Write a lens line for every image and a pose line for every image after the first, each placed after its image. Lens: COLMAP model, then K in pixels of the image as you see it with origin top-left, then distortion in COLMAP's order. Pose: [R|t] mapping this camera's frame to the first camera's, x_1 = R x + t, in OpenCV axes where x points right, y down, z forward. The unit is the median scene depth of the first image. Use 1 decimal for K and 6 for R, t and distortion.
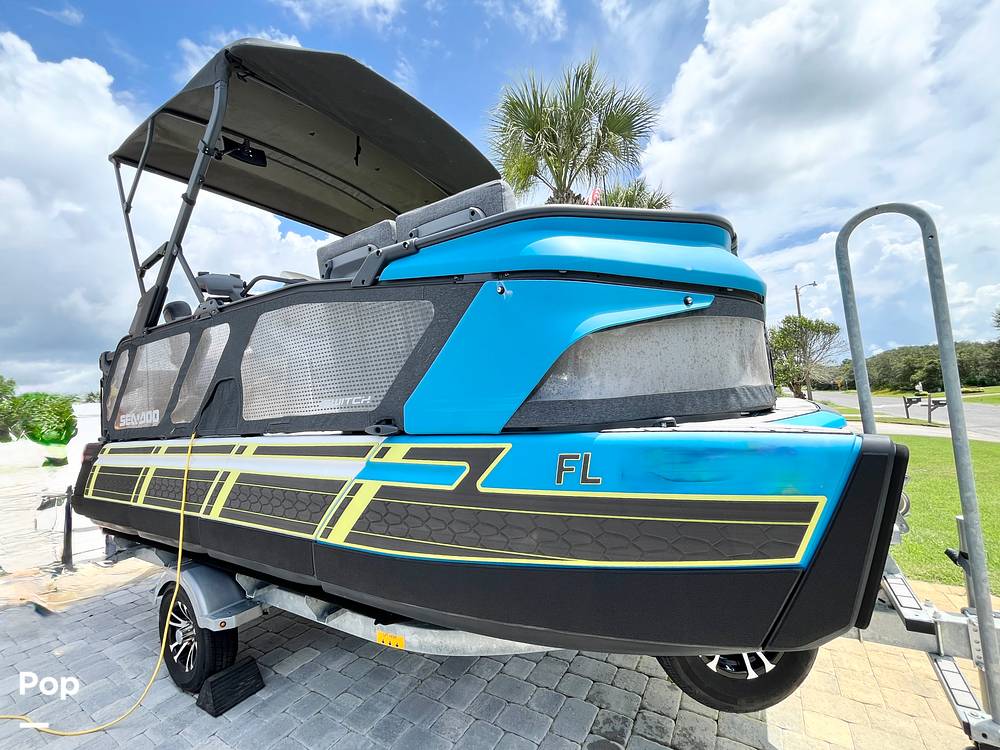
lens RADIAL K [[404.1, 0, 510.3], [0, 404.1, 381.2], [0, 0, 1]] dist [-0.004249, 0.000748]
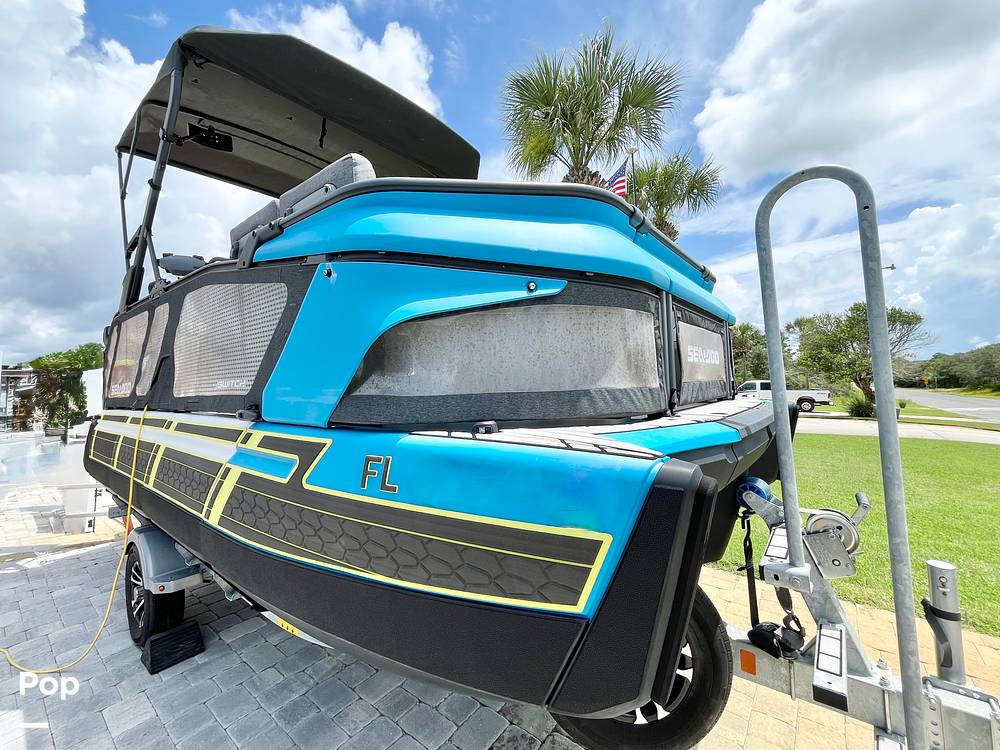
lens RADIAL K [[404.1, 0, 497.0], [0, 404.1, 367.2], [0, 0, 1]] dist [-0.004249, 0.000748]
pose [[0.990229, 0.037599, -0.134286, 0.276377], [-0.036316, 0.999268, 0.011990, -0.019875], [0.134639, -0.006996, 0.990870, 0.076750]]
